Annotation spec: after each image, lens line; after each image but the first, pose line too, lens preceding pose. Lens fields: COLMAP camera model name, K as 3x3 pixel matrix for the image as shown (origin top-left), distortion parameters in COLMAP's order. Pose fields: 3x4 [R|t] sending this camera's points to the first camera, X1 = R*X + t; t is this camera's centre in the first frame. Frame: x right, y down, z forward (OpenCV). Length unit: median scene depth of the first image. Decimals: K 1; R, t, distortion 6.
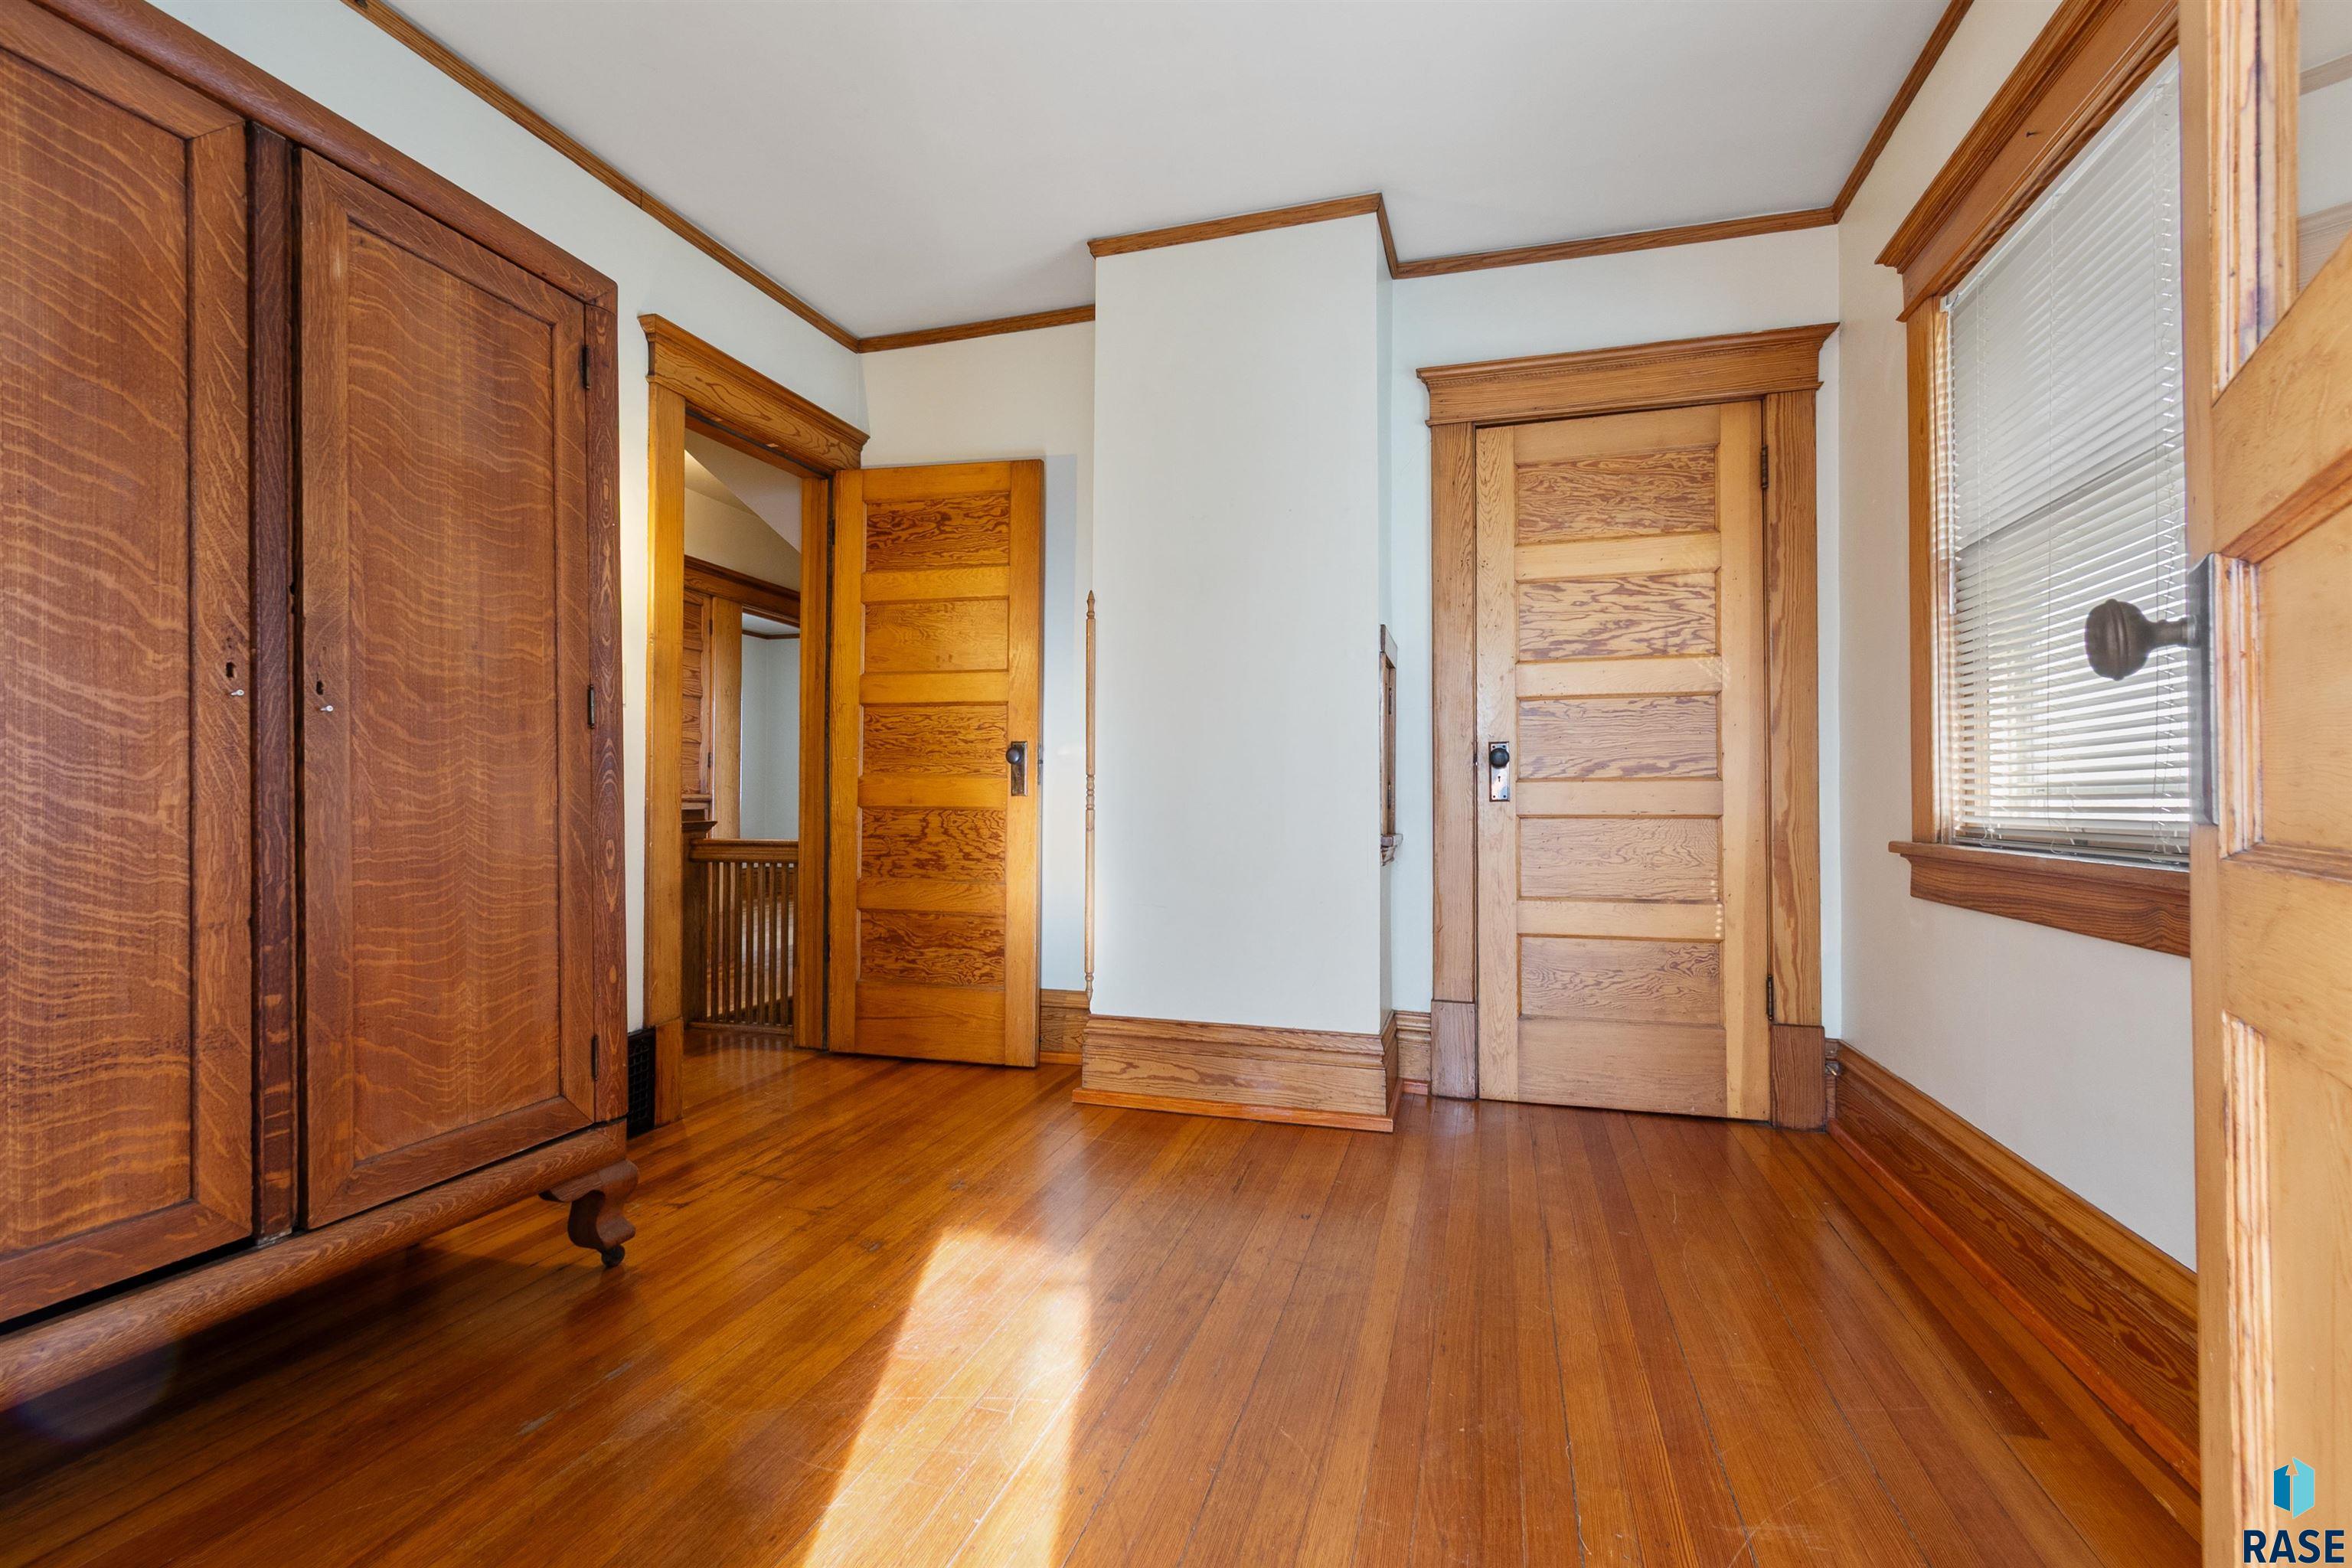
lens RADIAL K [[1076.4, 0, 1166.5], [0, 1076.4, 793.8], [0, 0, 1]] dist [0.002521, -0.000505]
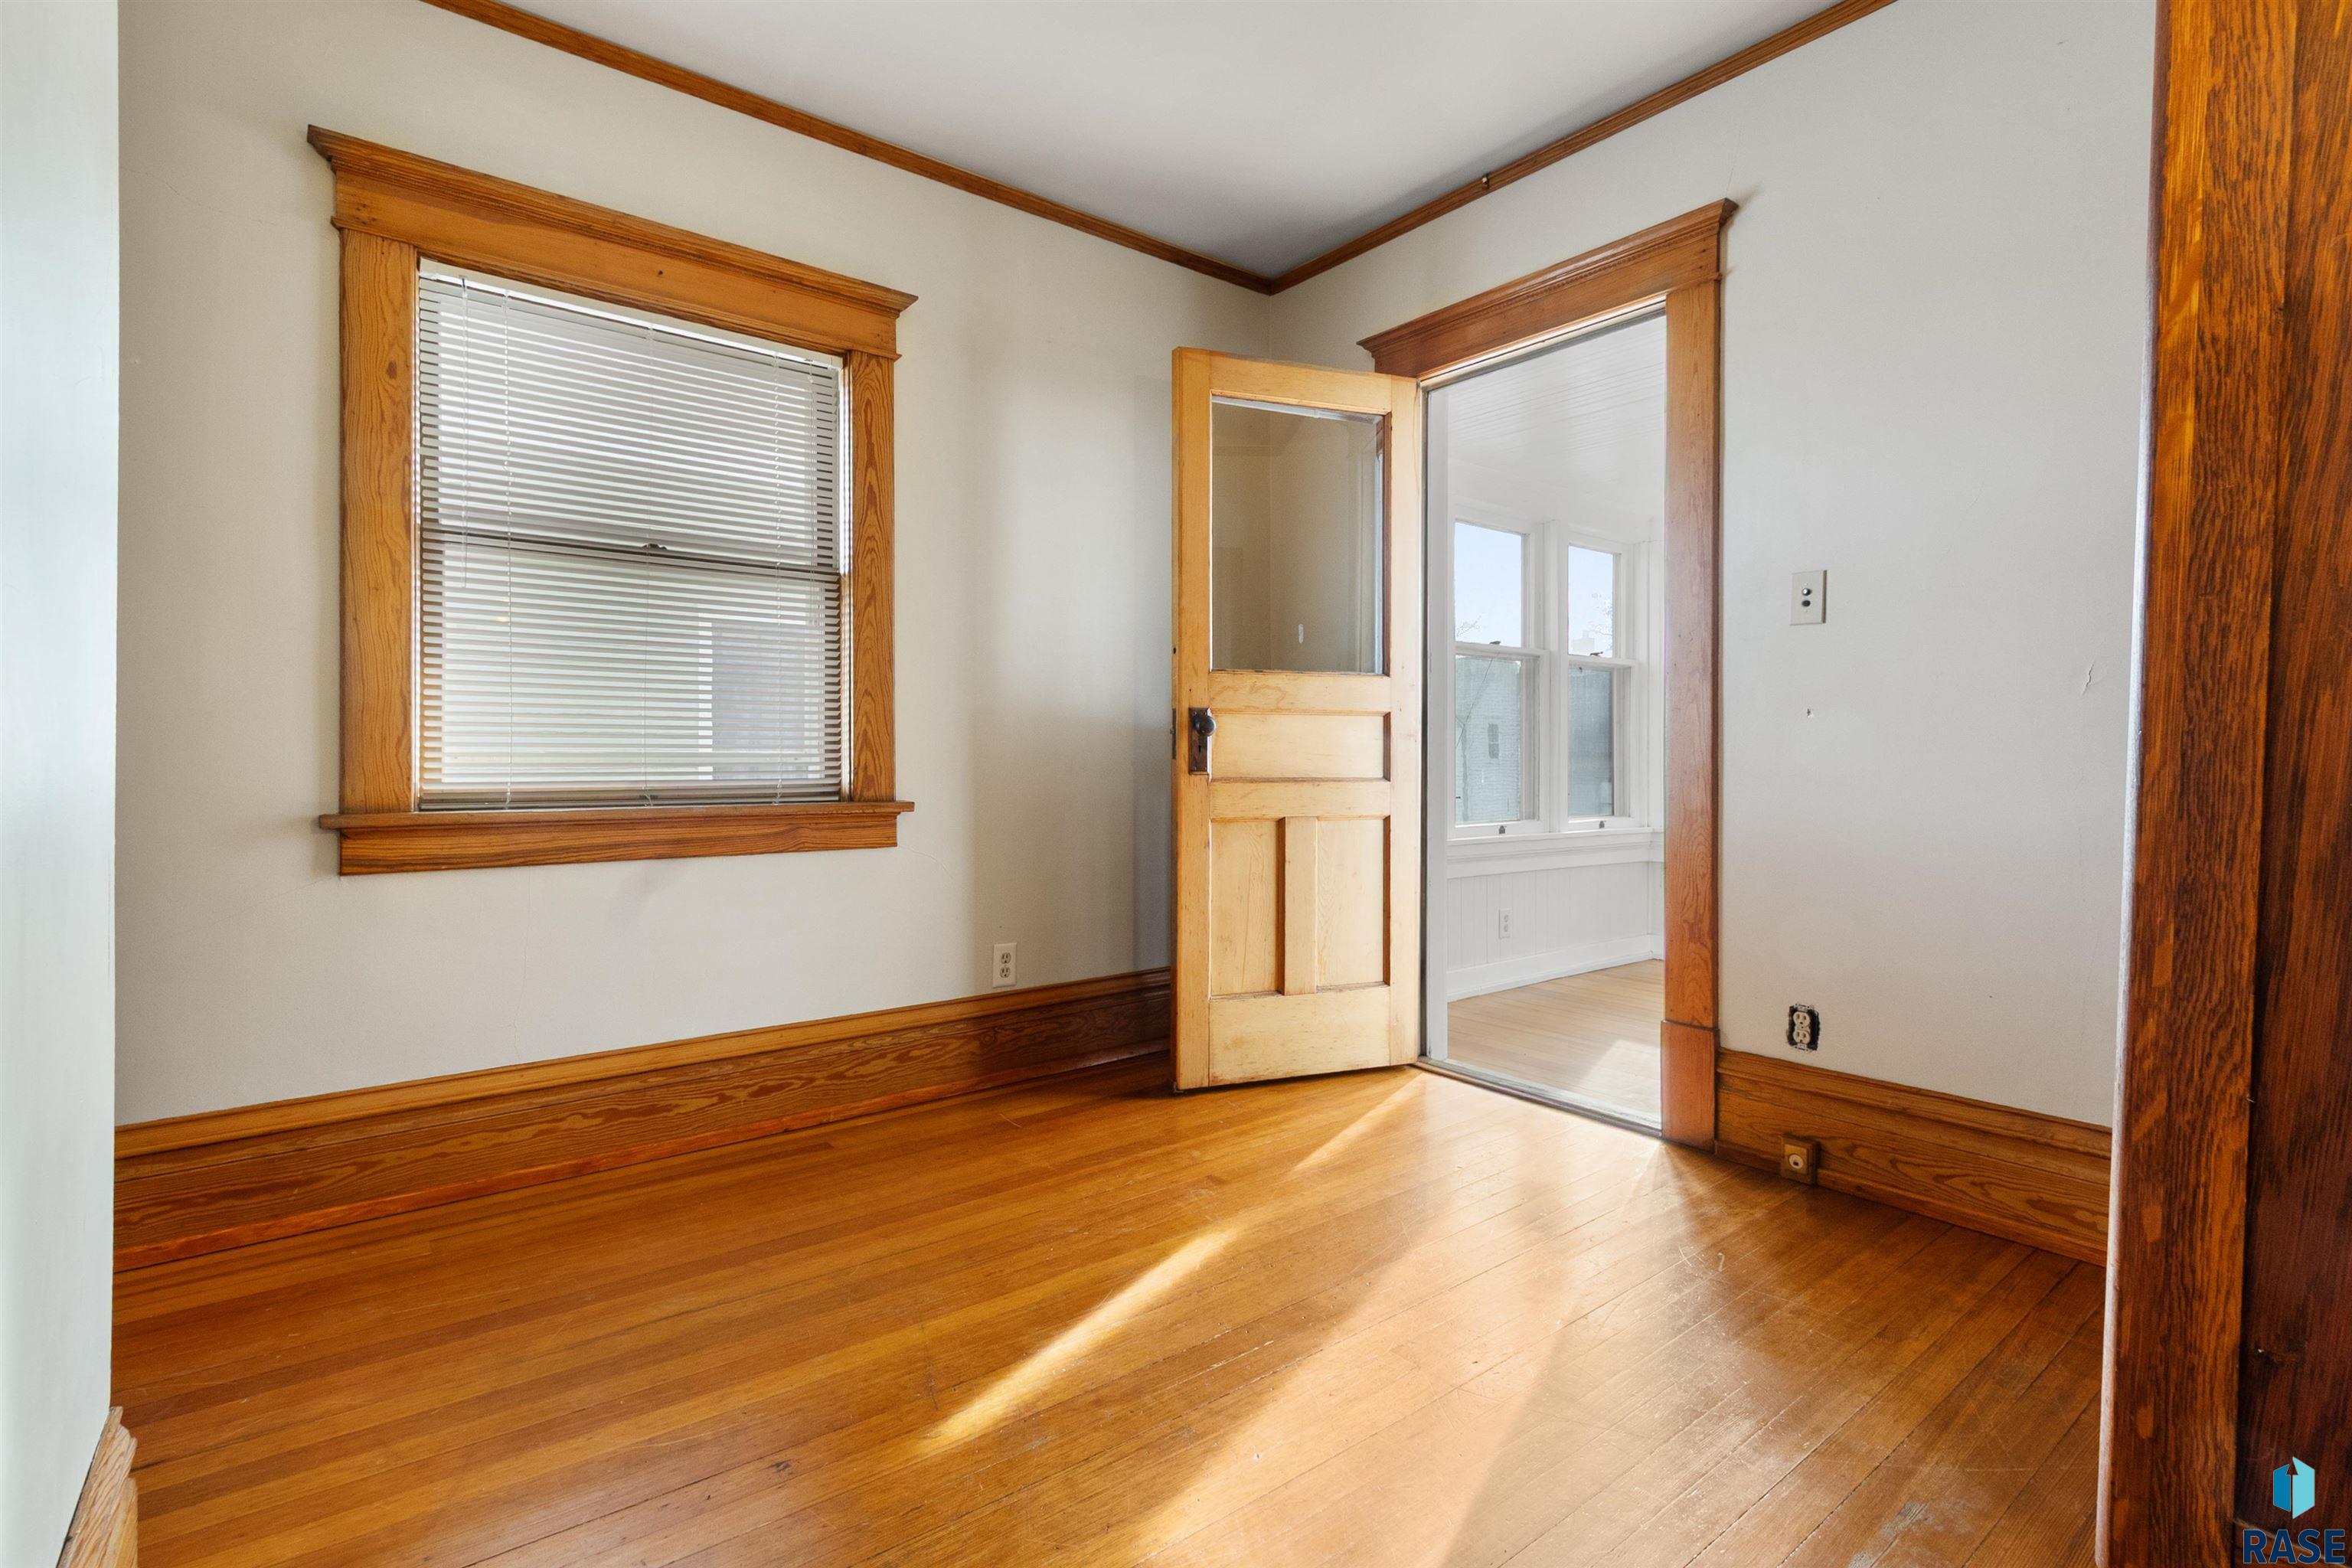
lens RADIAL K [[1079.9, 0, 1167.0], [0, 1079.9, 772.1], [0, 0, 1]] dist [0.003444, -0.000348]
pose [[-0.816439, -0.016171, 0.577206, -0.449215], [-0.011560, 0.999865, 0.011661, -0.010453], [-0.577317, 0.002848, -0.816515, 1.556841]]
